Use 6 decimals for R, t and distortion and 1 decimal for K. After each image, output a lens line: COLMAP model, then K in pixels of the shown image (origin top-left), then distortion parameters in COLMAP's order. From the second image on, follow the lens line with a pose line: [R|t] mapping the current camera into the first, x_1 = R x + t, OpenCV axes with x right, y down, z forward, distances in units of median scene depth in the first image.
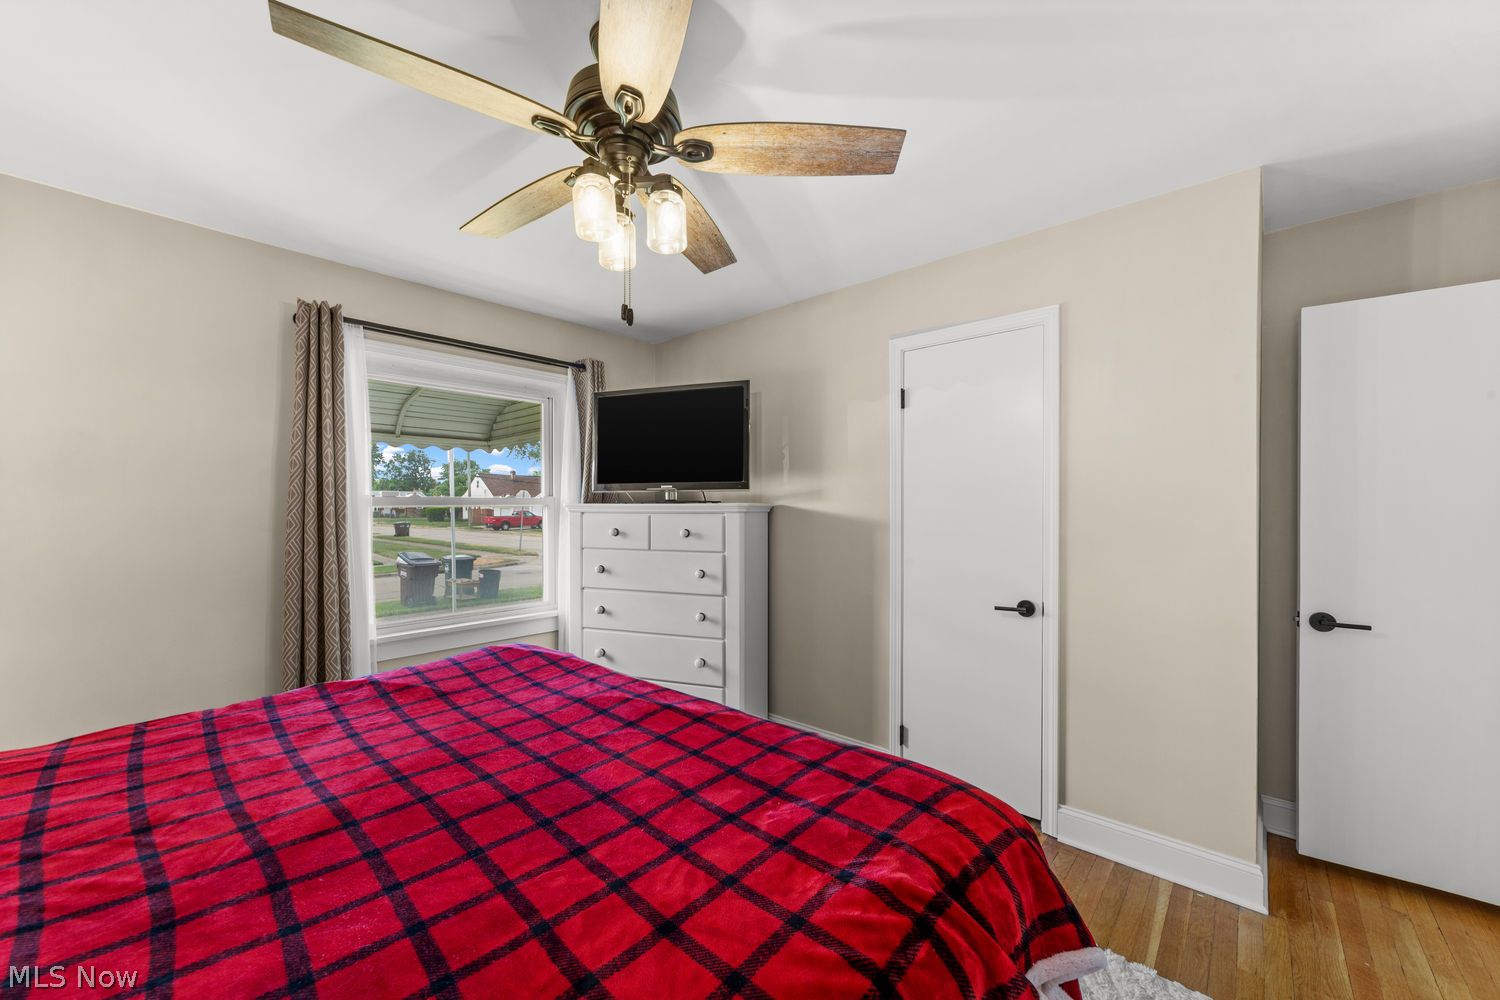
lens RADIAL K [[576.1, 0, 742.1], [0, 576.1, 509.4], [0, 0, 1]] dist [-0.002270, 0.000502]
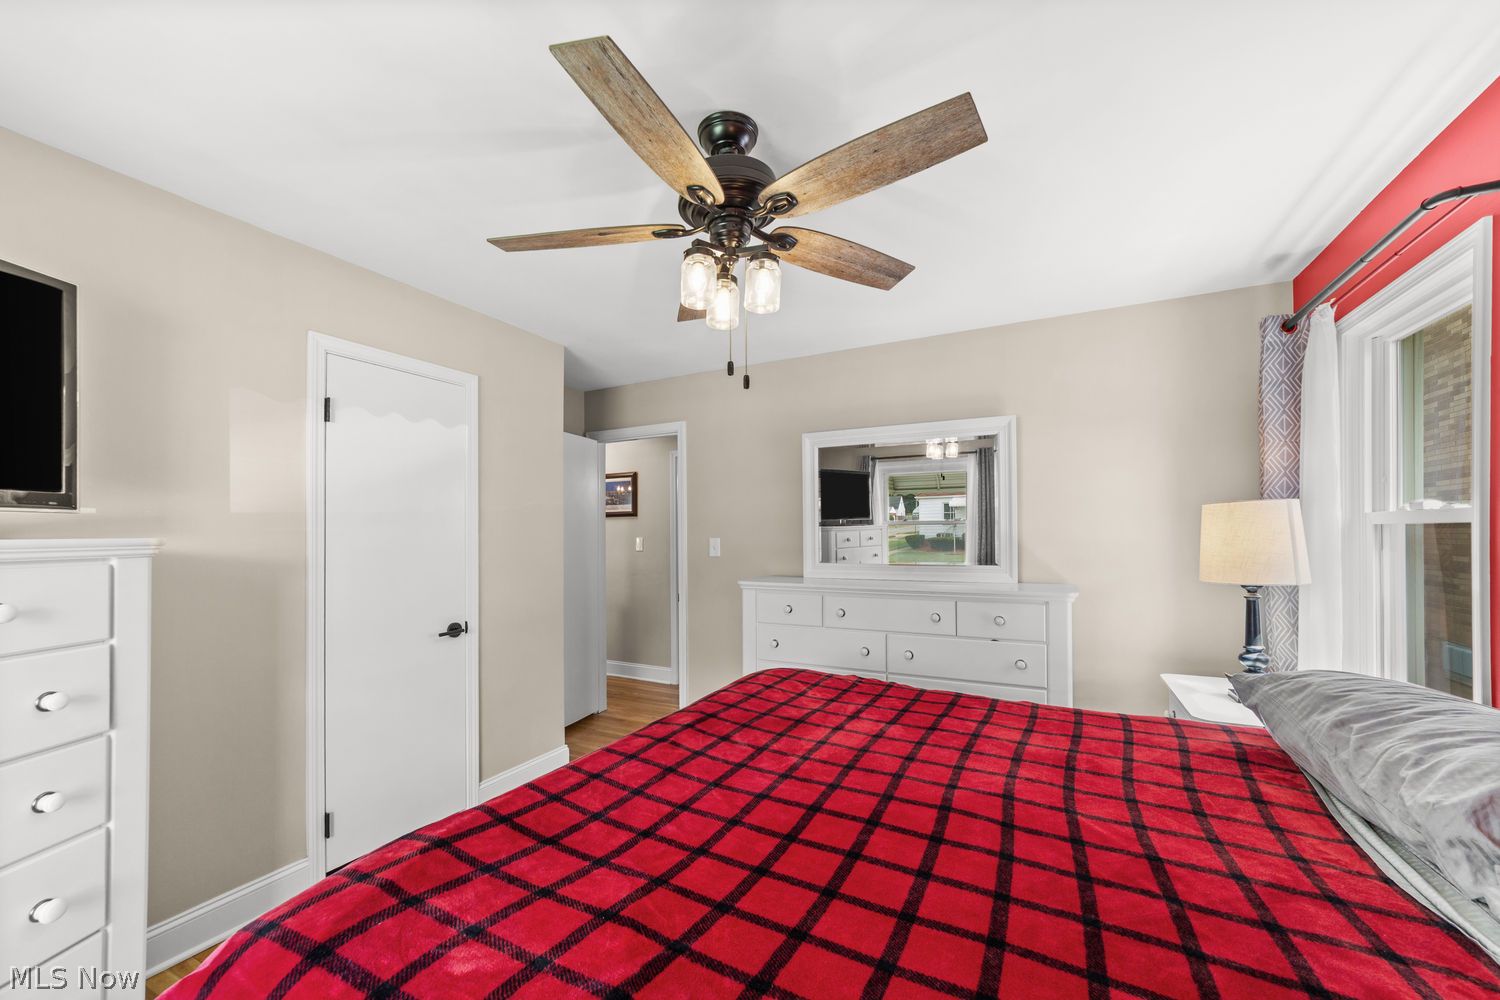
lens RADIAL K [[576.1, 0, 742.1], [0, 576.1, 509.4], [0, 0, 1]] dist [-0.002270, 0.000502]
pose [[-0.250500, 0.046981, 0.966976, -0.766632], [0.010122, 0.998894, -0.045910, -0.008033], [-0.968064, -0.001713, -0.250698, 0.740466]]
